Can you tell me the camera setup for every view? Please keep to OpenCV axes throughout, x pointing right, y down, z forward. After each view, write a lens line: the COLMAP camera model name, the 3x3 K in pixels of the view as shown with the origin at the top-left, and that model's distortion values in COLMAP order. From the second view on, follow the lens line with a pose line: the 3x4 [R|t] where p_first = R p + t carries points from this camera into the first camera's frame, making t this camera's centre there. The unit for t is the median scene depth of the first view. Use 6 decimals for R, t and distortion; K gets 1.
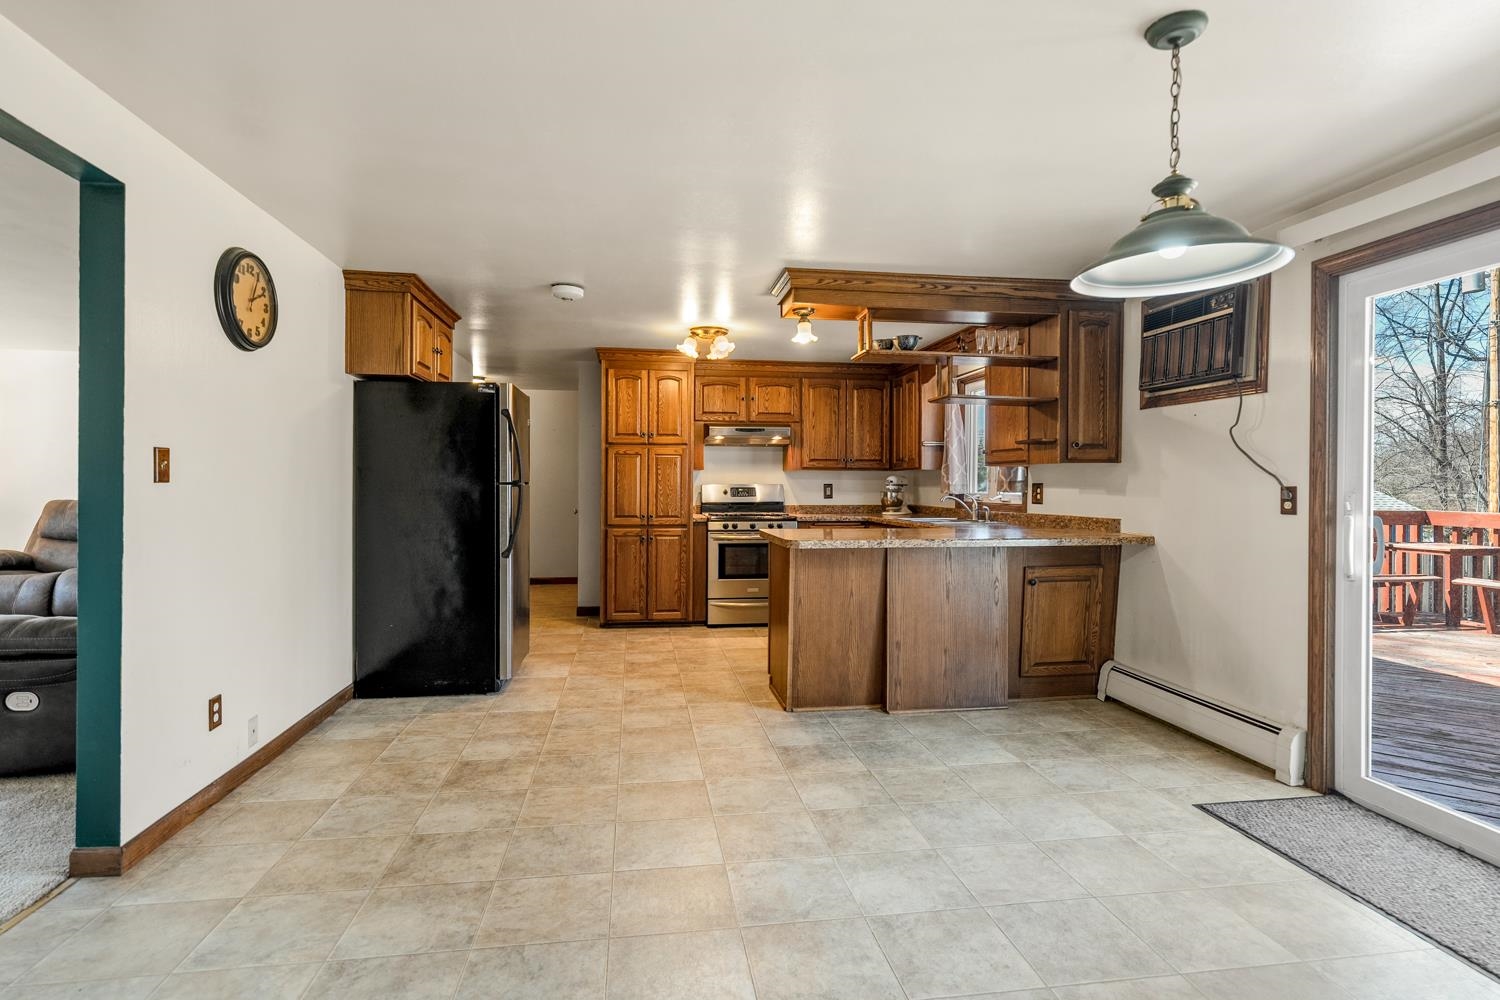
lens RADIAL K [[716.8, 0, 741.6], [0, 716.8, 483.4], [0, 0, 1]] dist [-0.000060, -0.000209]
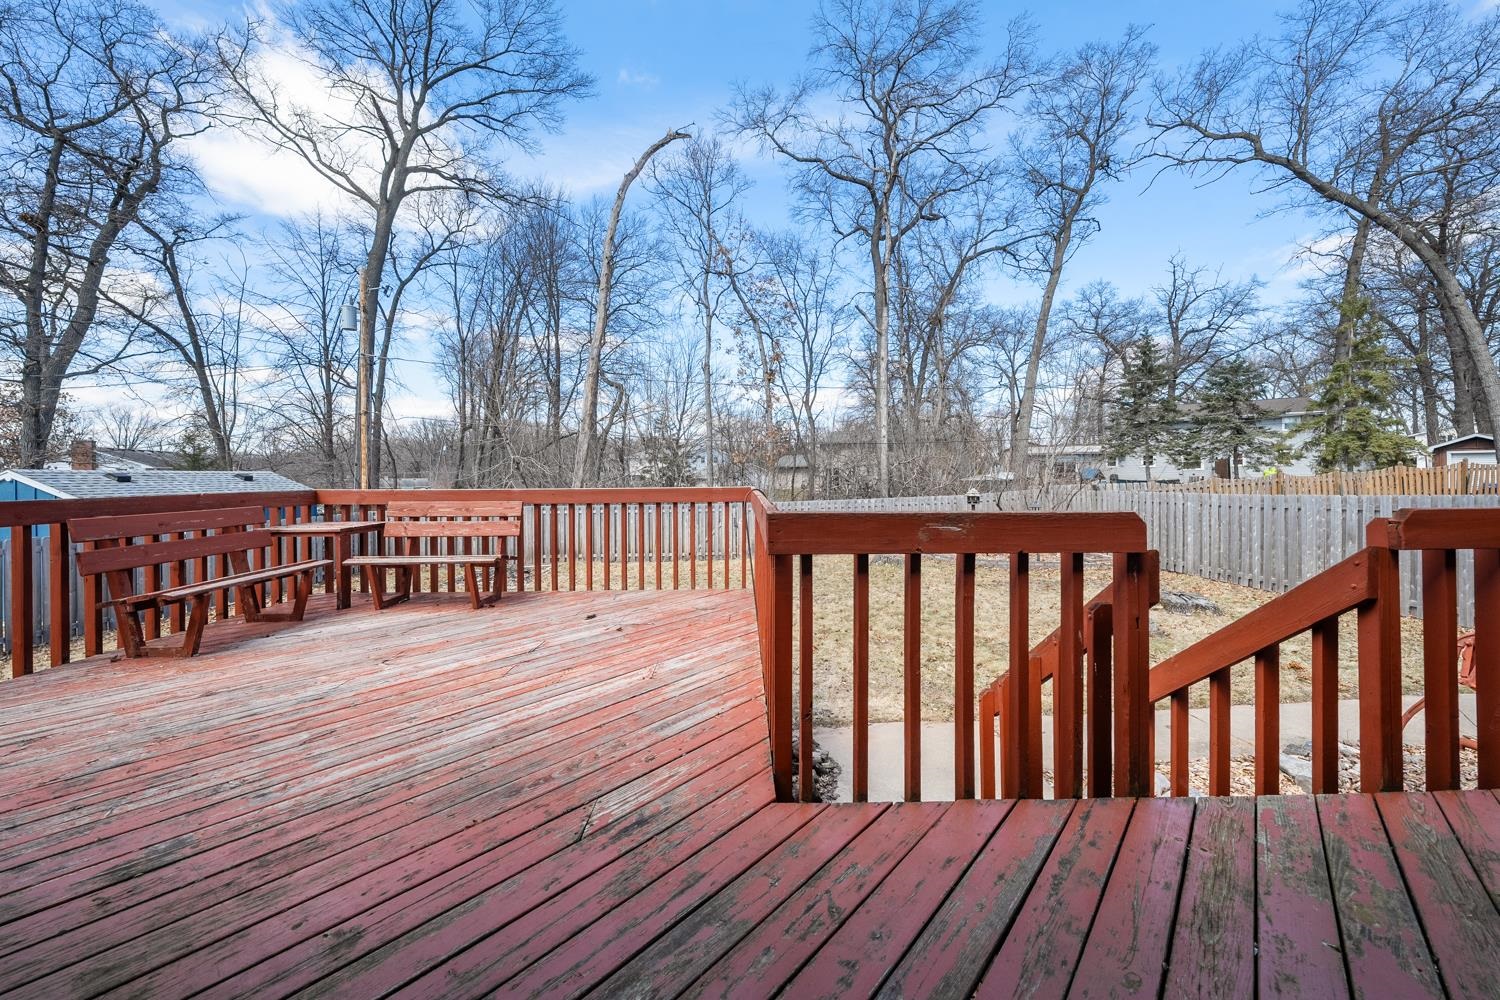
lens RADIAL K [[524.8, 0, 765.9], [0, 524.8, 477.9], [0, 0, 1]] dist [-0.010091, -0.000046]
pose [[0.099695, -0.013966, 0.994920, 0.460252], [0.003156, 0.999901, 0.013720, 0.020085], [-0.995013, 0.001772, 0.099729, 0.473854]]
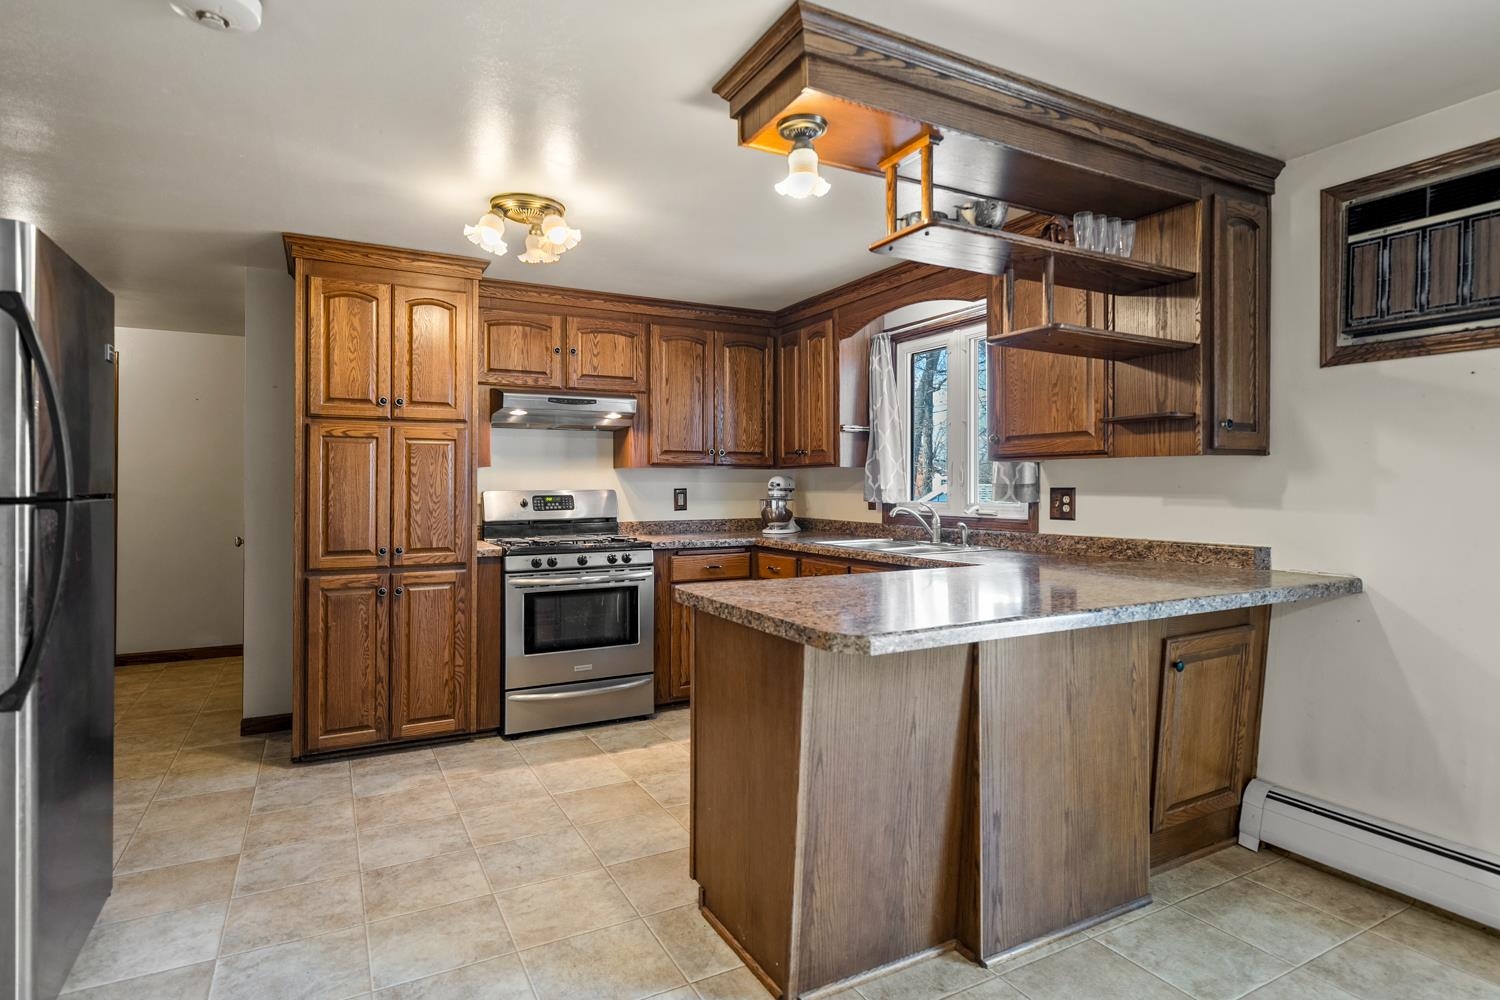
lens RADIAL K [[791.6, 0, 751.4], [0, 791.6, 478.7], [0, 0, 1]] dist [0.002641, 0.000250]
pose [[0.940551, -0.002373, 0.339644, -0.094648], [0.004579, 0.999973, -0.005692, -0.005663], [-0.339621, 0.006908, 0.940537, 0.409737]]
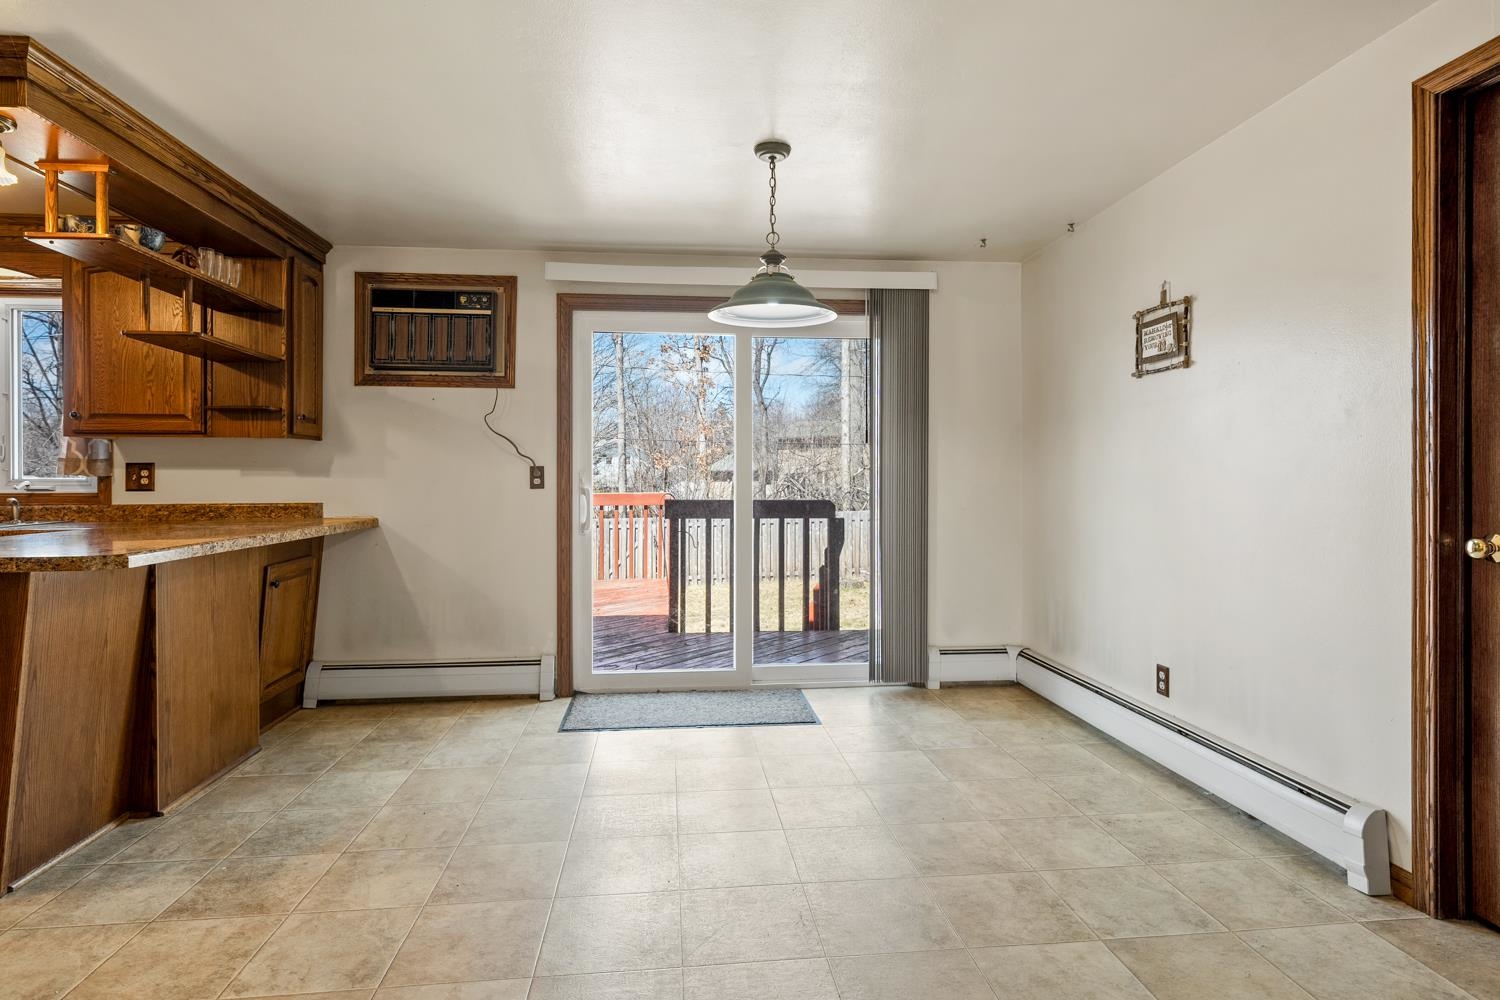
lens RADIAL K [[797.6, 0, 734.1], [0, 797.6, 484.0], [0, 0, 1]] dist [0.001783, -0.000042]
pose [[0.064675, -0.010568, 0.997850, -0.356078], [-0.000607, 0.999943, 0.010629, 0.011986], [-0.997906, -0.001293, 0.064665, 0.331308]]
